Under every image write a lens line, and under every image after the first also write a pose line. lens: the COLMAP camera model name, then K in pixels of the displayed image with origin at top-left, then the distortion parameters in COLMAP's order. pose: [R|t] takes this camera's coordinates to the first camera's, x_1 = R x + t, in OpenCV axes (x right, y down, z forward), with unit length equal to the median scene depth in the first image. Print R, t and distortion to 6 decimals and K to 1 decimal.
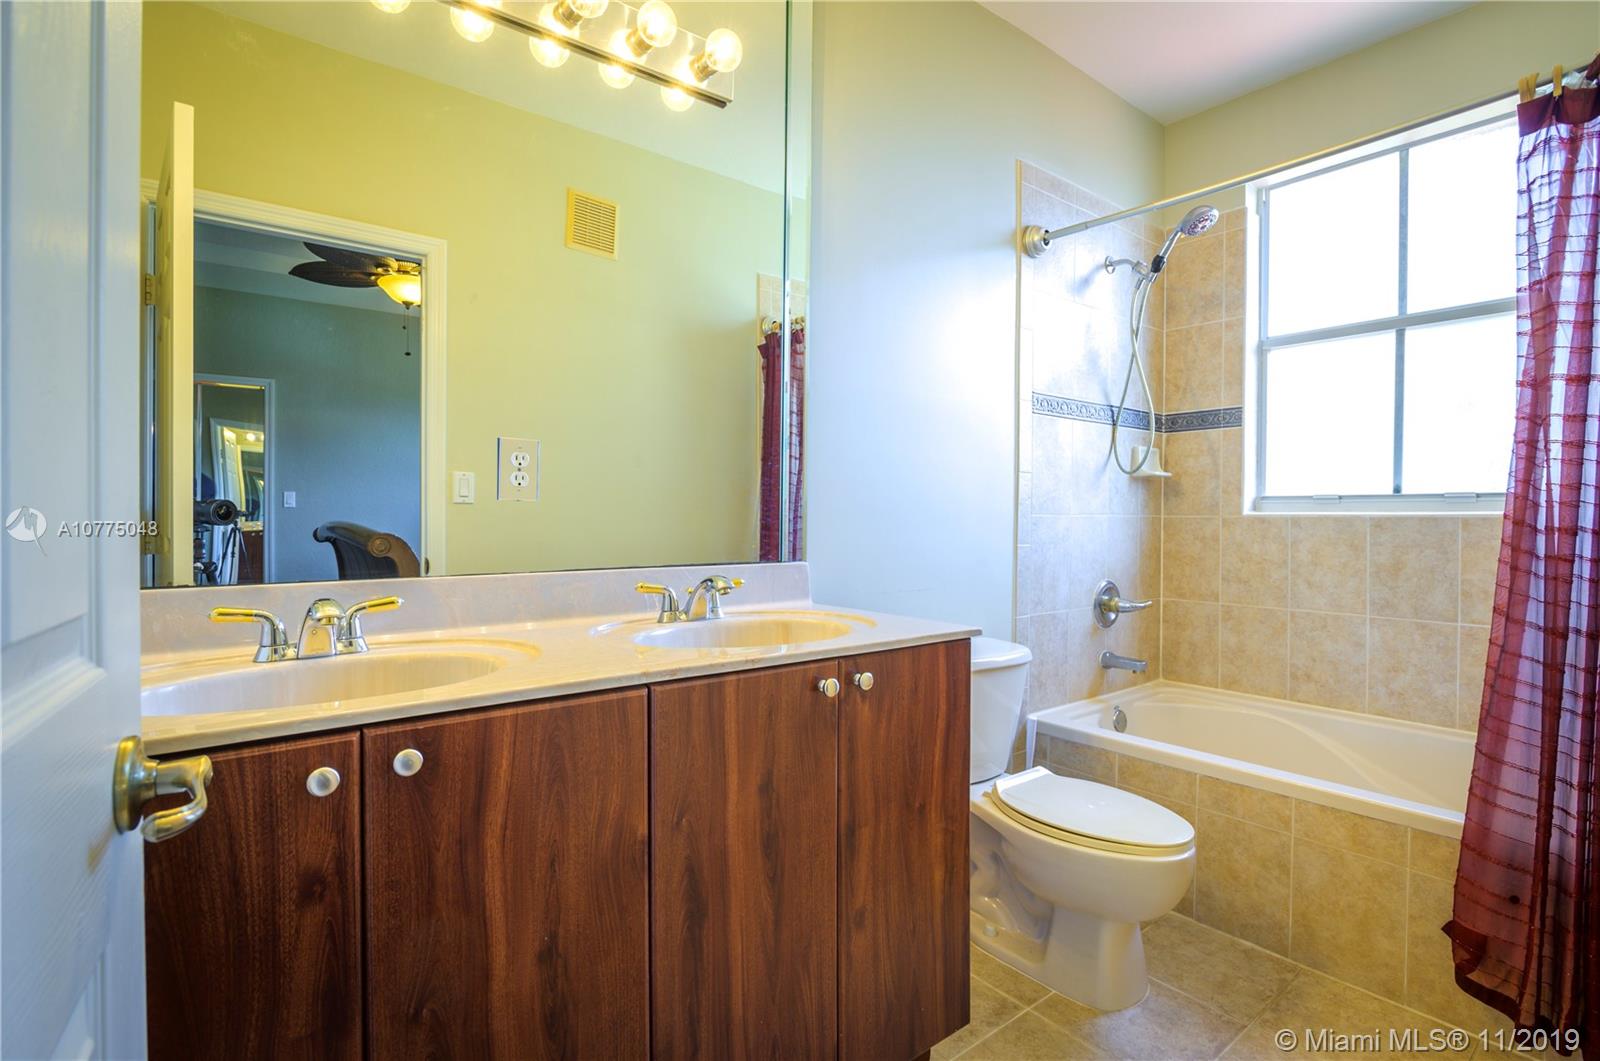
lens RADIAL K [[765.8, 0, 800.8], [0, 765.8, 520.7], [0, 0, 1]] dist [-0.004624, -0.000780]
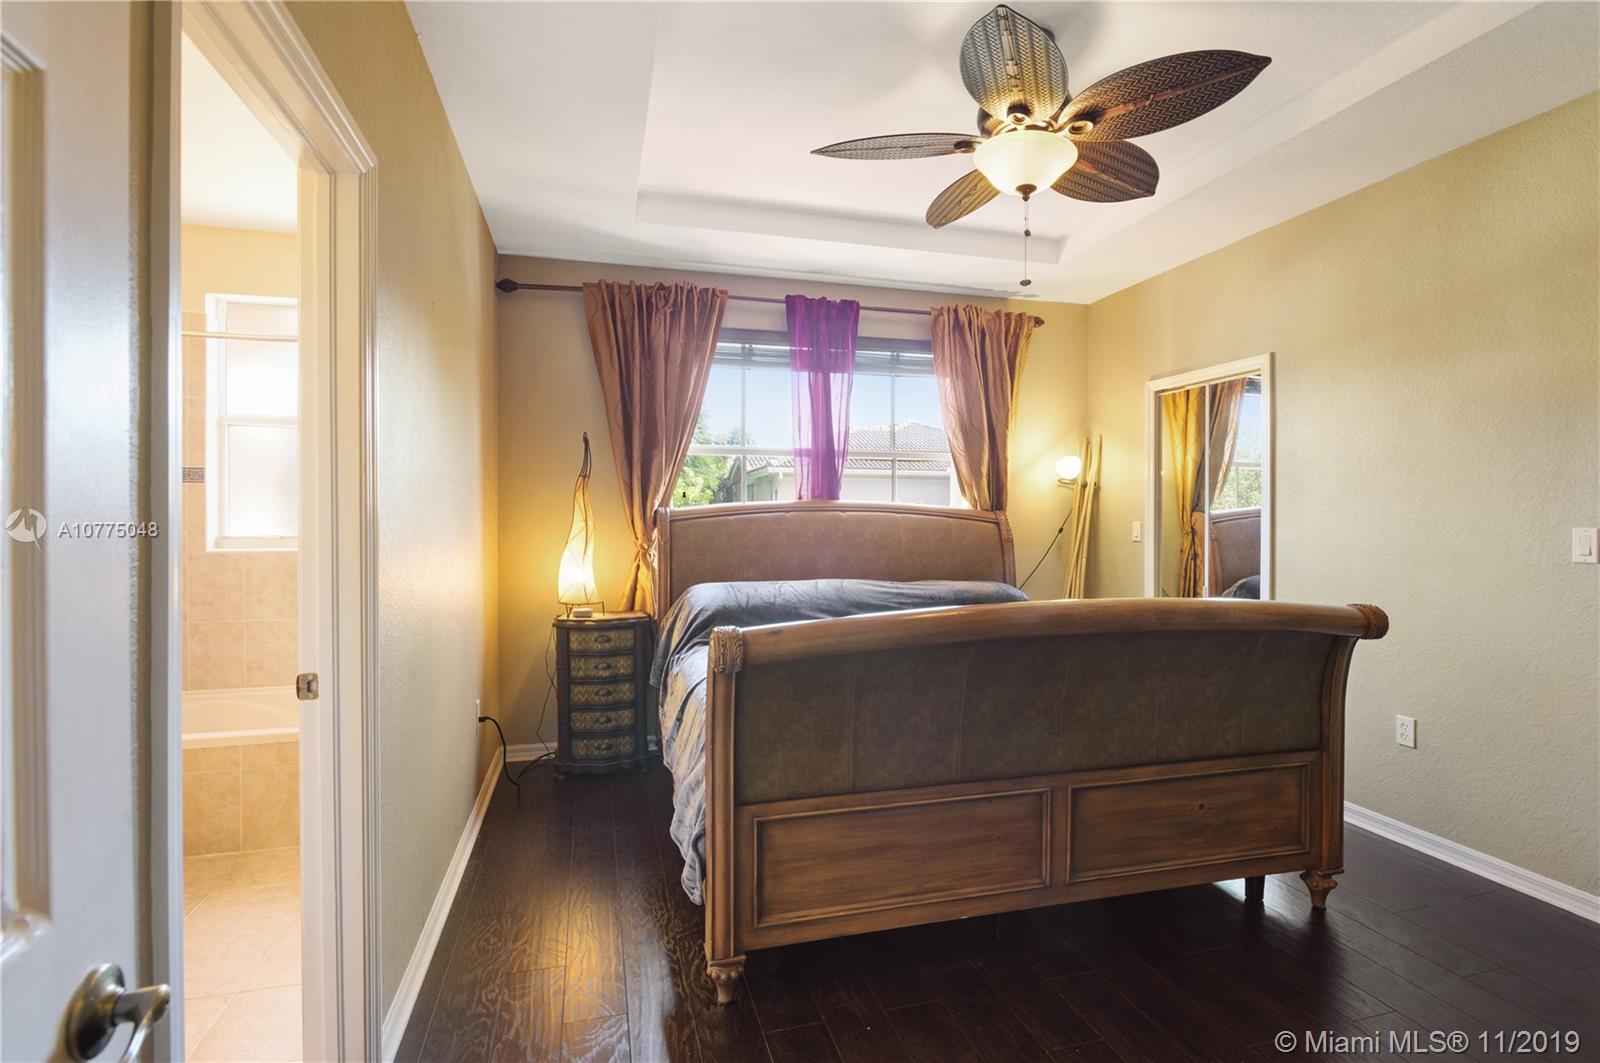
lens RADIAL K [[754.9, 0, 804.1], [0, 754.9, 533.7], [0, 0, 1]] dist [-0.005712, 0.000141]
pose [[0.383857, -0.020333, 0.923169, -0.219462], [0.006004, 0.999791, 0.019524, -0.060908], [-0.923373, -0.001951, 0.383899, -0.446929]]
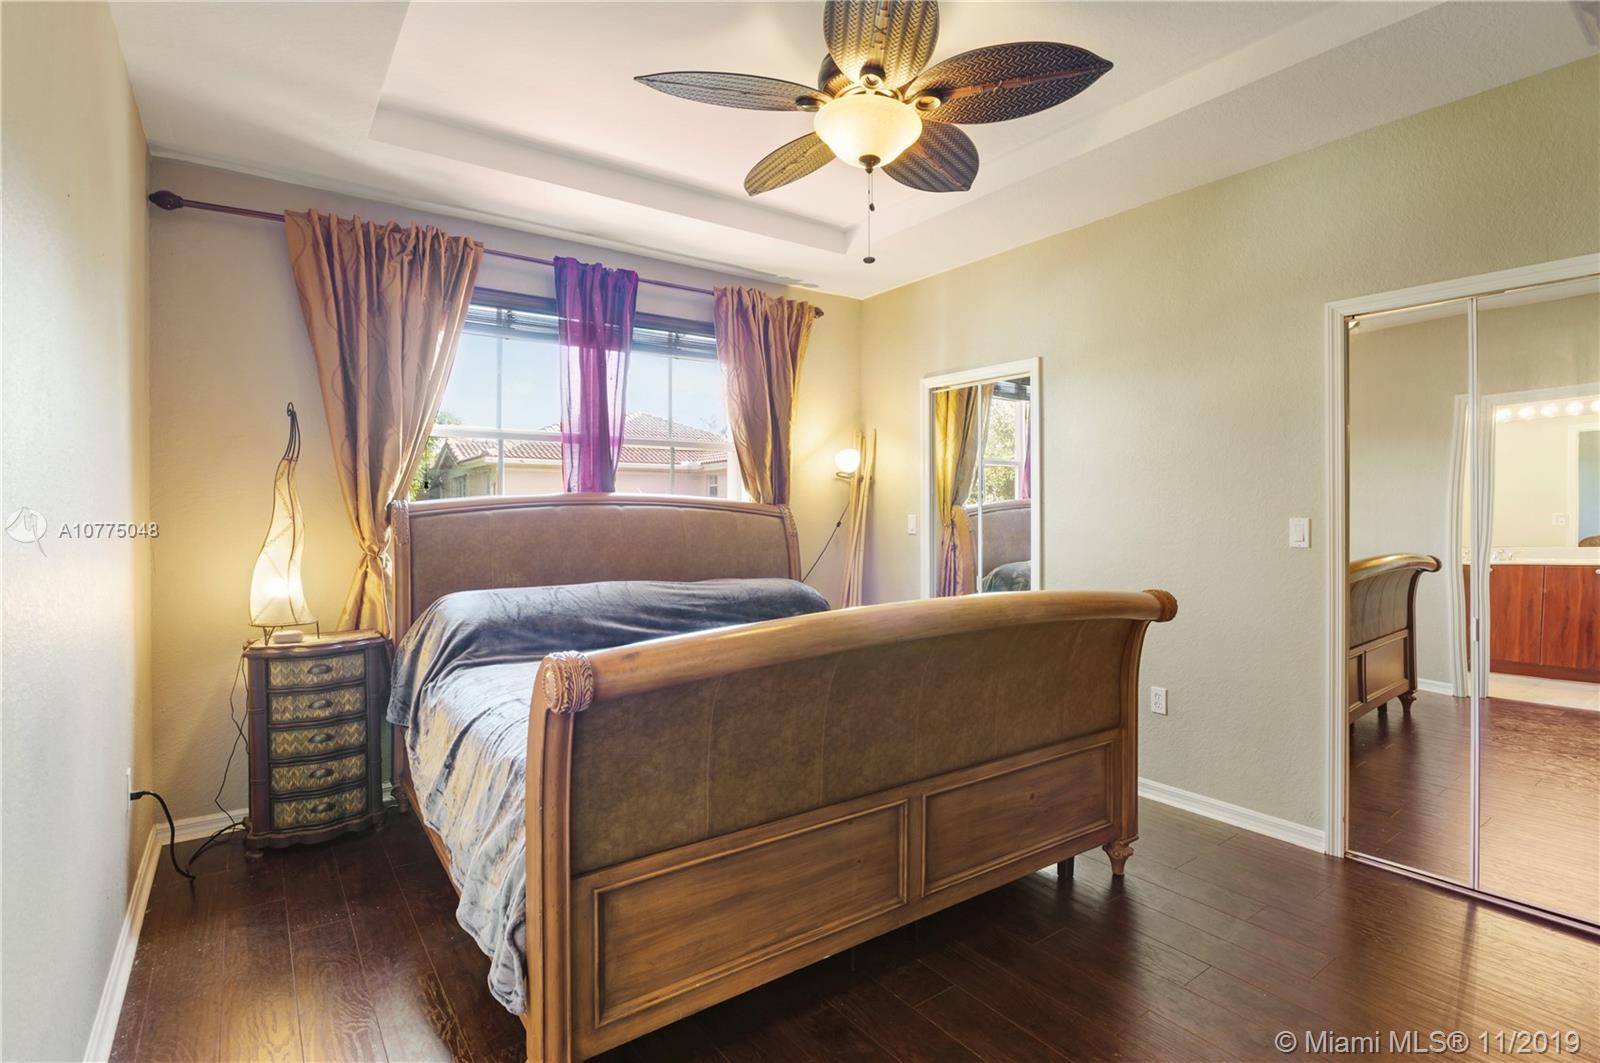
lens RADIAL K [[765.8, 0, 800.8], [0, 765.8, 521.7], [0, 0, 1]] dist [-0.004624, -0.000780]
pose [[0.040335, -0.014099, 0.999087, -0.143015], [0.009964, 0.999856, 0.013708, -0.061509], [-0.999137, 0.009402, 0.040470, -0.300155]]
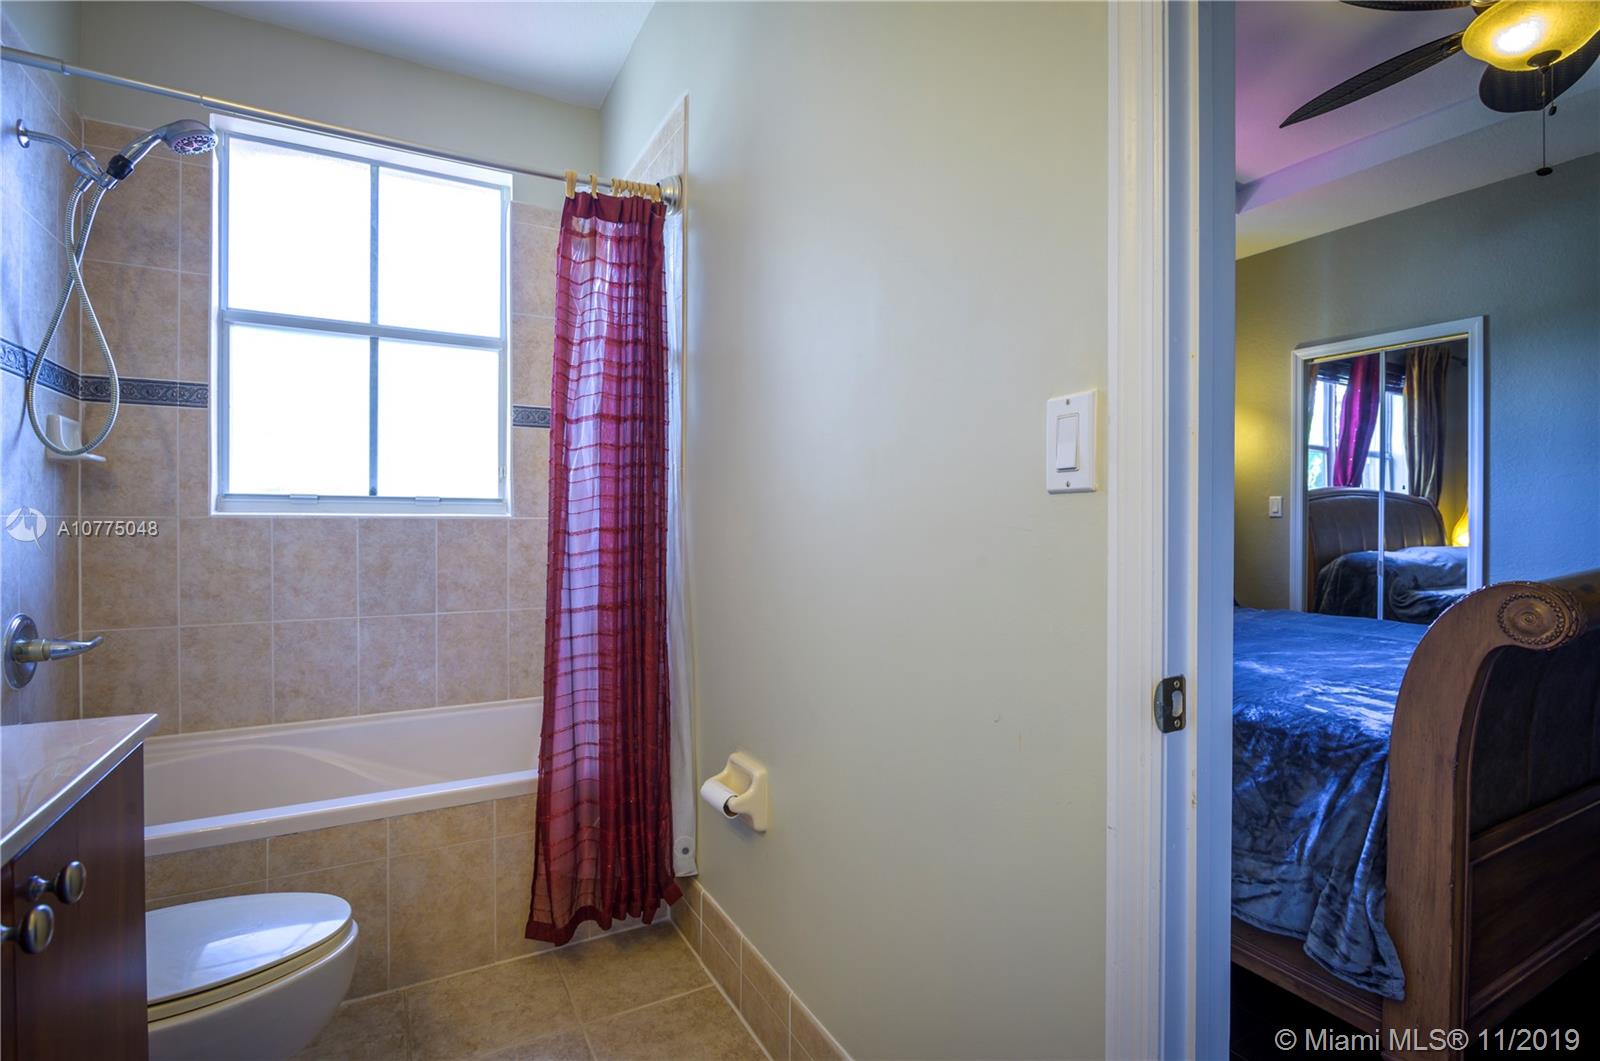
lens RADIAL K [[762.5, 0, 813.9], [0, 762.5, 524.3], [0, 0, 1]] dist [-0.002052, -0.000756]
pose [[0.154726, -0.007308, 0.987930, -0.143387], [0.001982, 0.999973, 0.007086, -0.002885], [-0.987955, 0.000862, 0.154737, 0.243456]]
